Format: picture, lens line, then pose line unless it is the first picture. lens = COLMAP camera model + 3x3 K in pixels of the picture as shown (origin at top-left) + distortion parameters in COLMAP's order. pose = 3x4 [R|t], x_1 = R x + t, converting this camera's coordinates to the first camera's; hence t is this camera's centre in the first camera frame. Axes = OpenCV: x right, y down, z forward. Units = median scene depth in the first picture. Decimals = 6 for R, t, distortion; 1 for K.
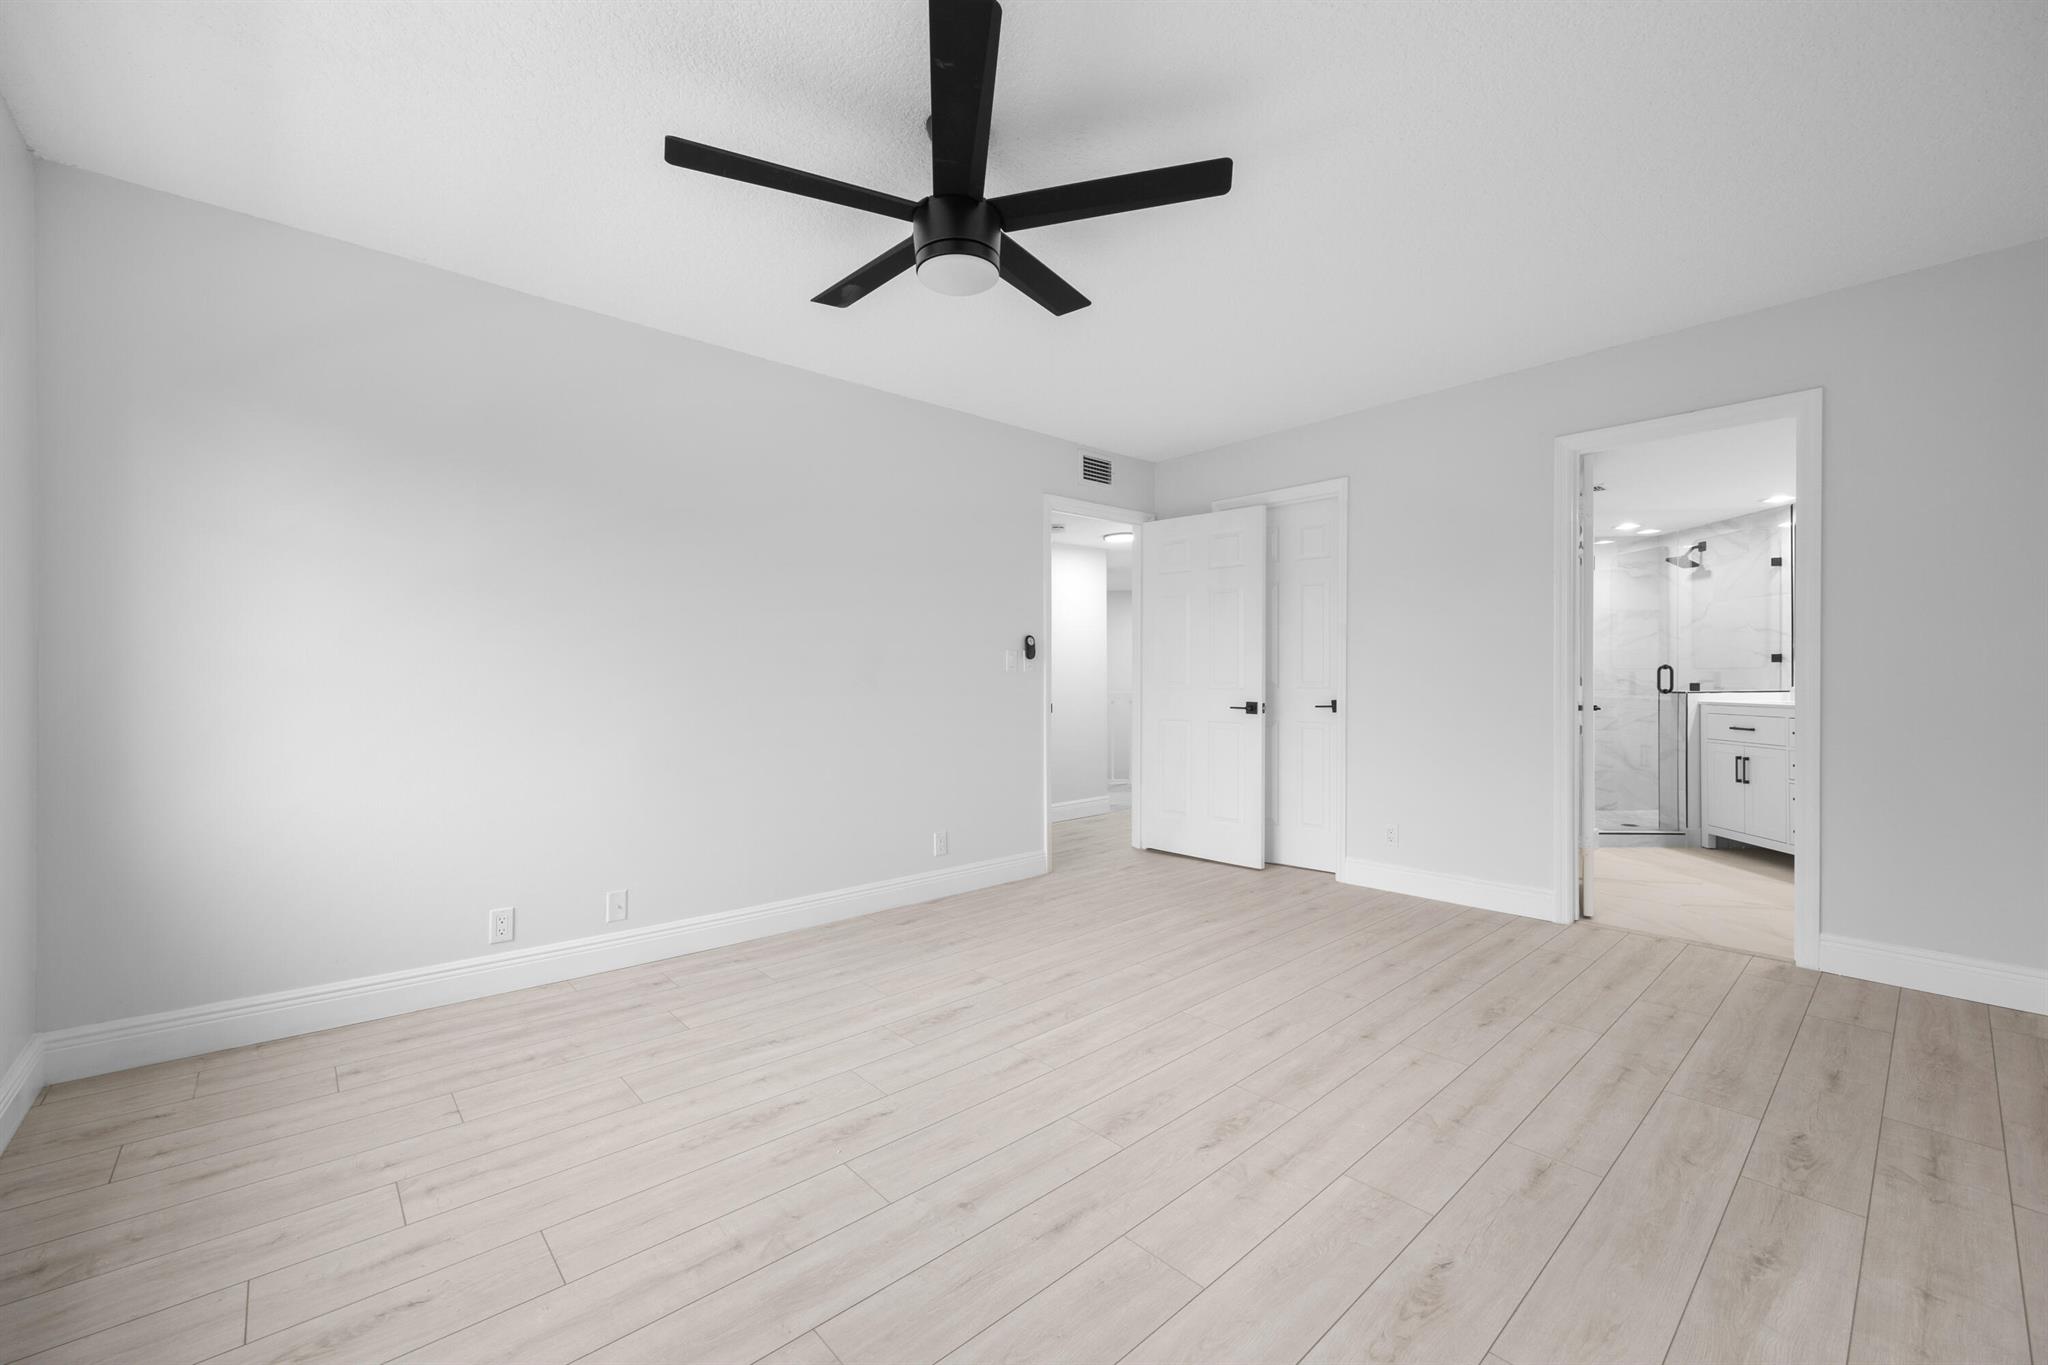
lens RADIAL K [[824.3, 0, 1025.2], [0, 824.3, 682.2], [0, 0, 1]] dist [-0.004477, 0.000519]
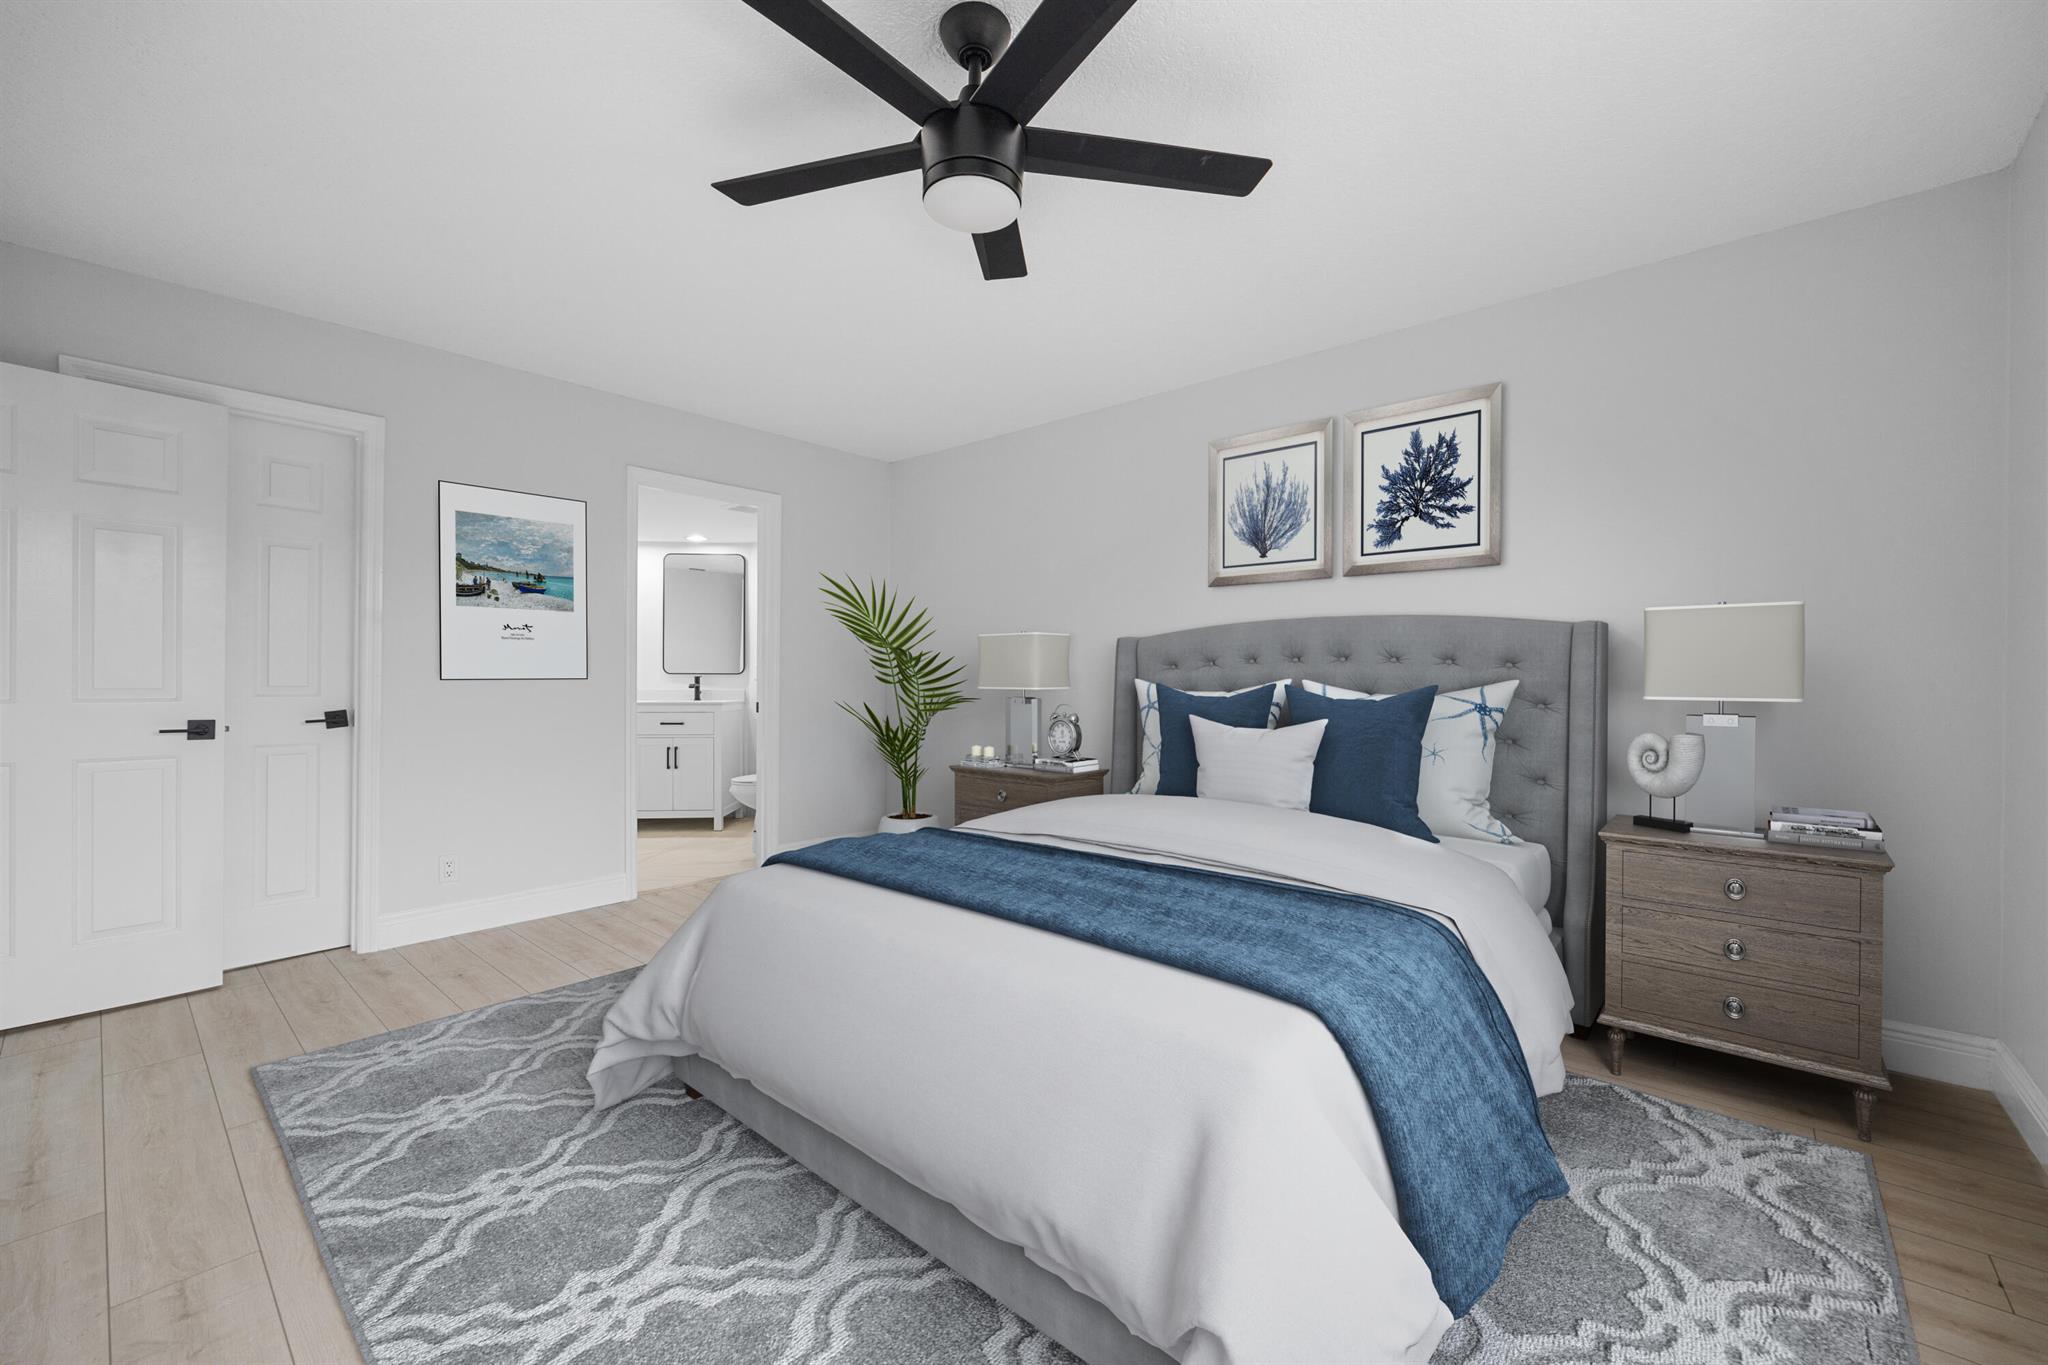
lens RADIAL K [[824.3, 0, 1023.8], [0, 824.3, 675.3], [0, 0, 1]] dist [-0.004477, 0.000519]
pose [[-0.137610, 0.004800, 0.990475, -0.728095], [0.002325, 0.999987, -0.004523, -0.008845], [-0.990484, 0.001681, -0.137619, 0.839873]]
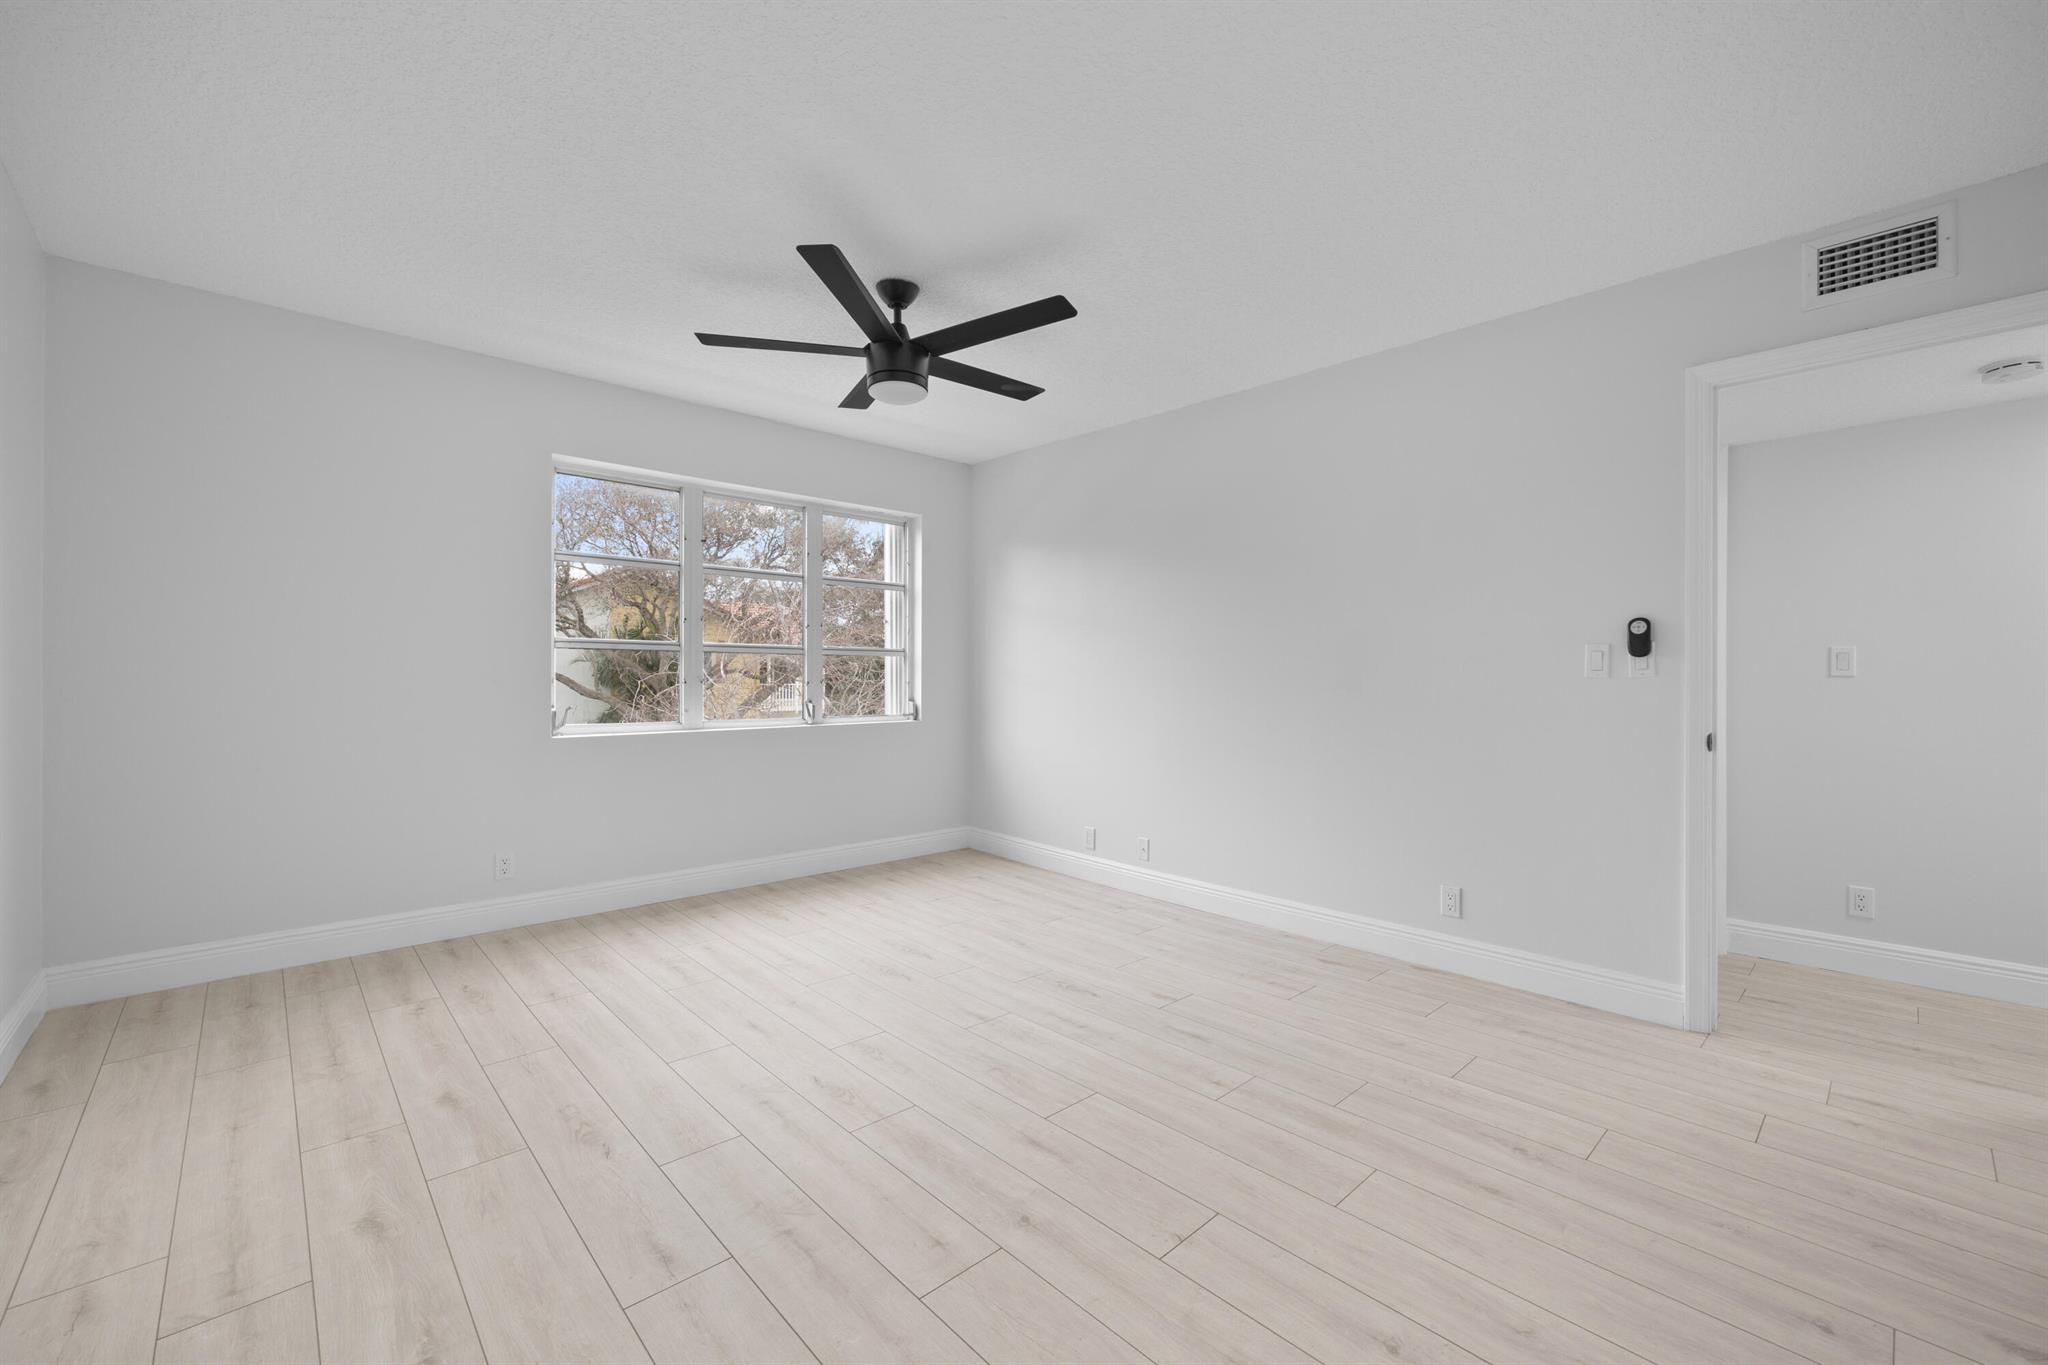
lens RADIAL K [[824.3, 0, 1032.2], [0, 824.3, 674.9], [0, 0, 1]] dist [-0.004477, 0.000519]
pose [[0.026225, -0.000089, -0.999656, 1.011904], [-0.012753, 0.999919, -0.000424, -0.014277], [0.999575, 0.012759, 0.026222, 0.913891]]
